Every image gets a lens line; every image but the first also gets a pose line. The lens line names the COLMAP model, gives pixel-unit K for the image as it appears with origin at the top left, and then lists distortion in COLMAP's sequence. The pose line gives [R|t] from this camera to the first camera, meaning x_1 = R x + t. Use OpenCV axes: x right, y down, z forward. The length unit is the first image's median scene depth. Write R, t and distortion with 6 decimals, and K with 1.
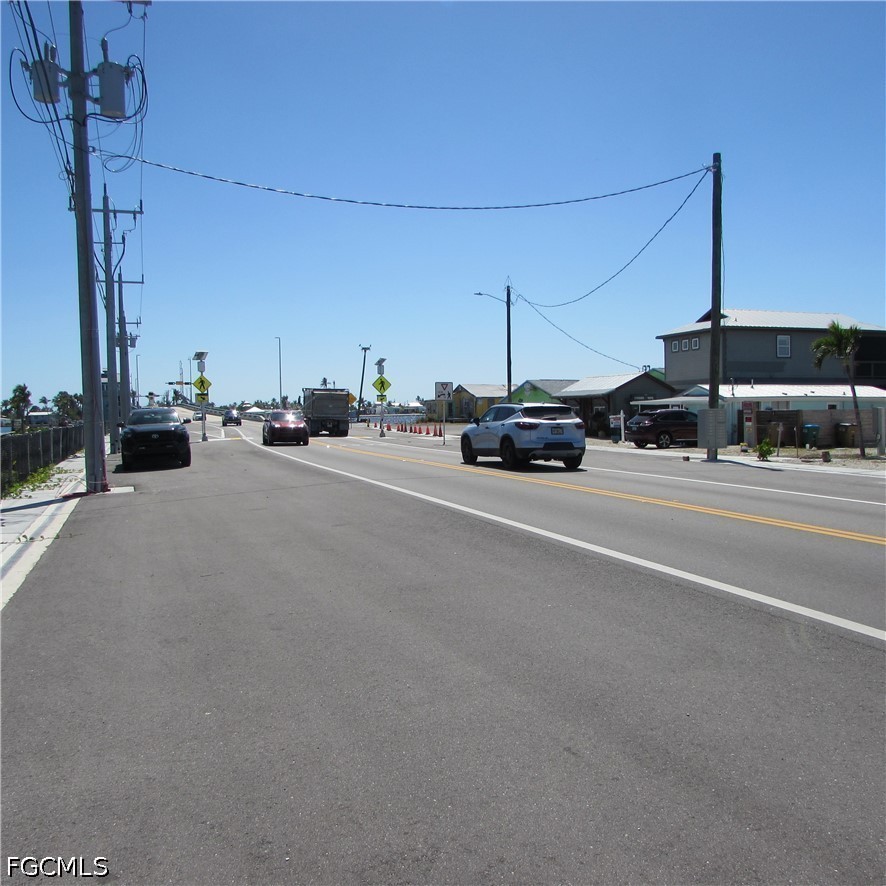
lens RADIAL K [[835.3, 0, 443.0], [0, 835.3, 443.0], [0, 0, 1]] dist [-0.030501, 0.009520]
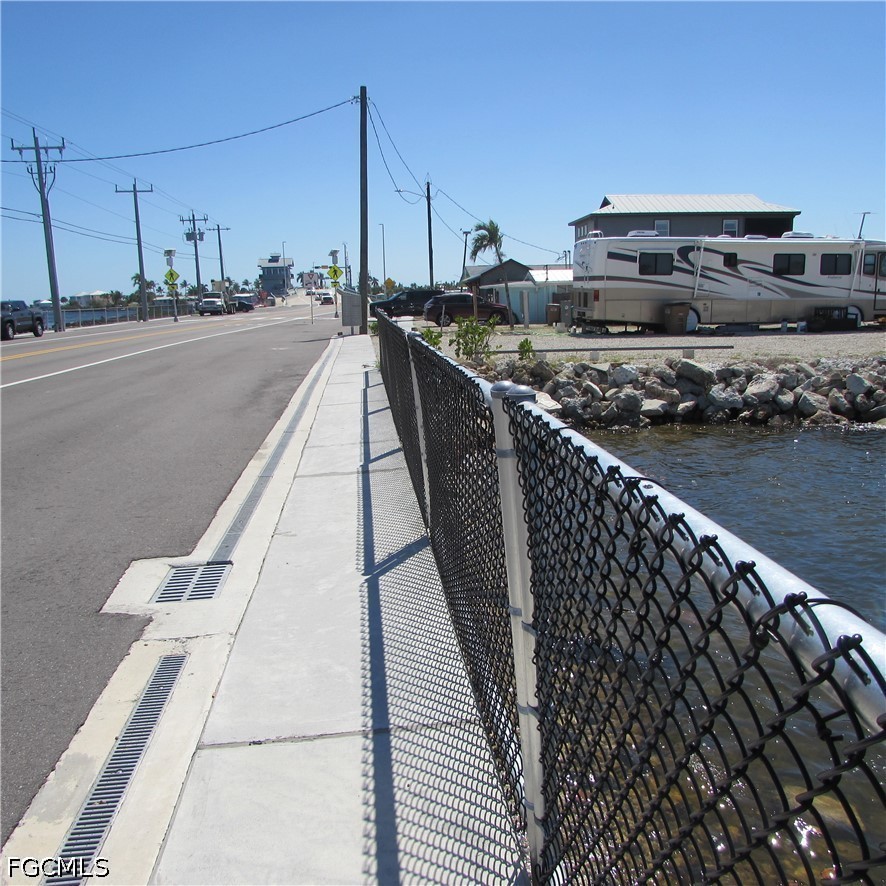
lens RADIAL K [[835.3, 0, 443.0], [0, 835.3, 443.0], [0, 0, 1]] dist [-0.030501, 0.009520]
pose [[0.954417, 0.055484, -0.293274, 0.595104], [-0.014127, 0.989866, 0.141298, 0.004396], [0.298141, -0.130714, 0.945529, -0.156259]]
